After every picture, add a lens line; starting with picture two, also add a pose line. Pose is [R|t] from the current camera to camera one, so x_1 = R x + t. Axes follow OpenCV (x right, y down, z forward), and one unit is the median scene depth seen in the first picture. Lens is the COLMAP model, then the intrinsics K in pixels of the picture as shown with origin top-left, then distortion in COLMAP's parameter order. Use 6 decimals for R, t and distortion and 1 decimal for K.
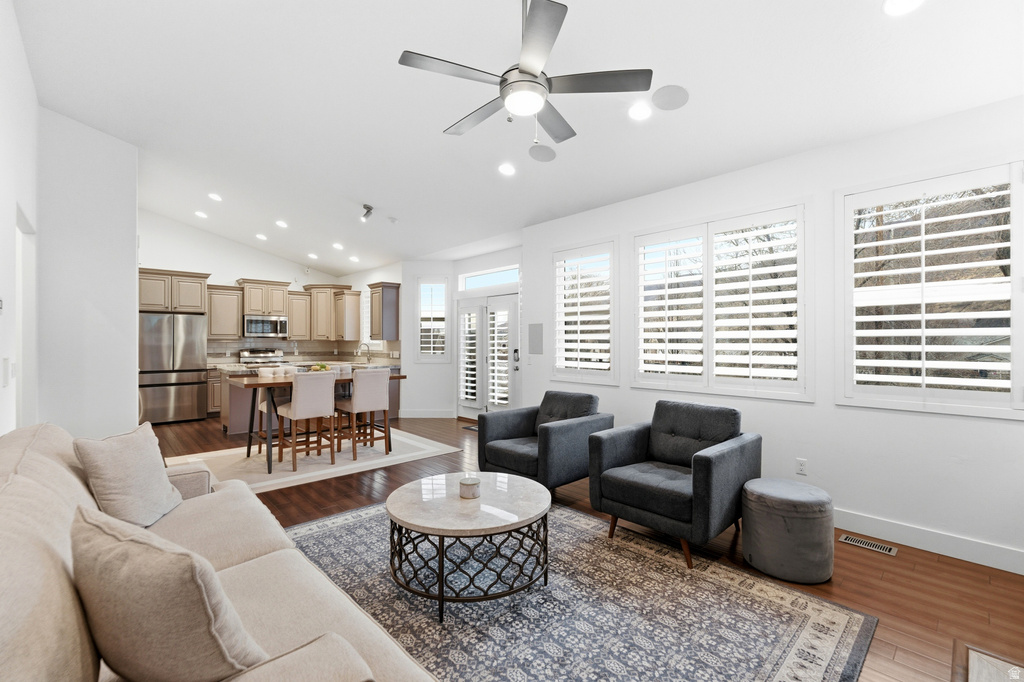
lens RADIAL K [[440.5, 0, 509.9], [0, 440.5, 341.2], [0, 0, 1]] dist [0.002268, 0.000198]
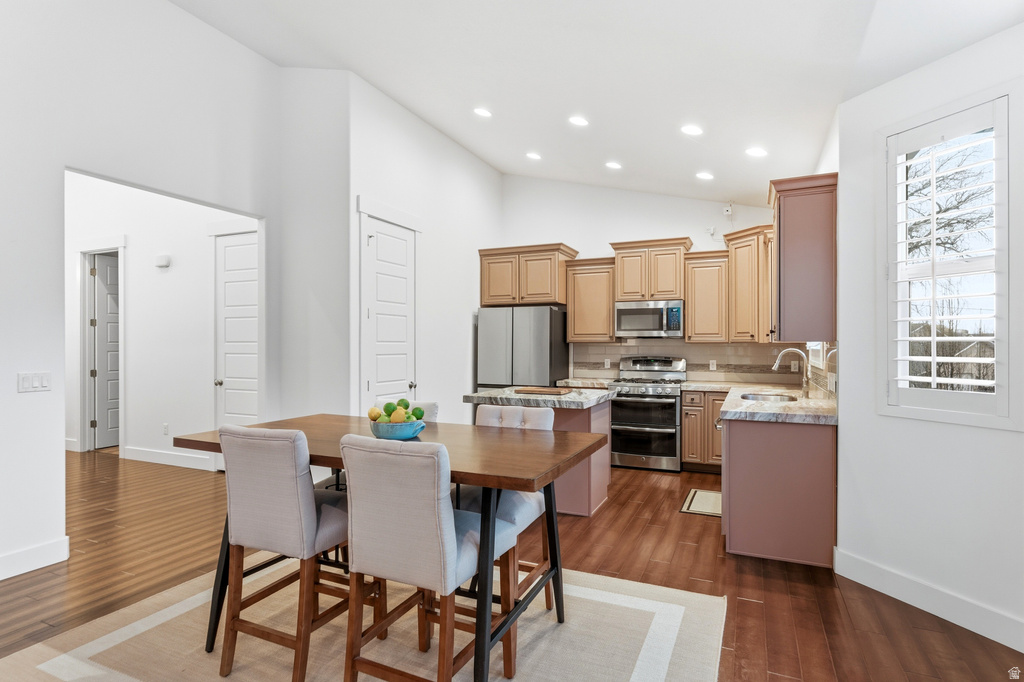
lens RADIAL K [[534.4, 0, 511.8], [0, 534.4, 343.2], [0, 0, 1]] dist [0.001712, -0.000035]
pose [[0.391633, -0.004080, -0.920112, 0.027713], [0.002487, 0.999991, -0.003376, 0.000307], [0.920118, -0.000967, 0.391640, 0.557630]]
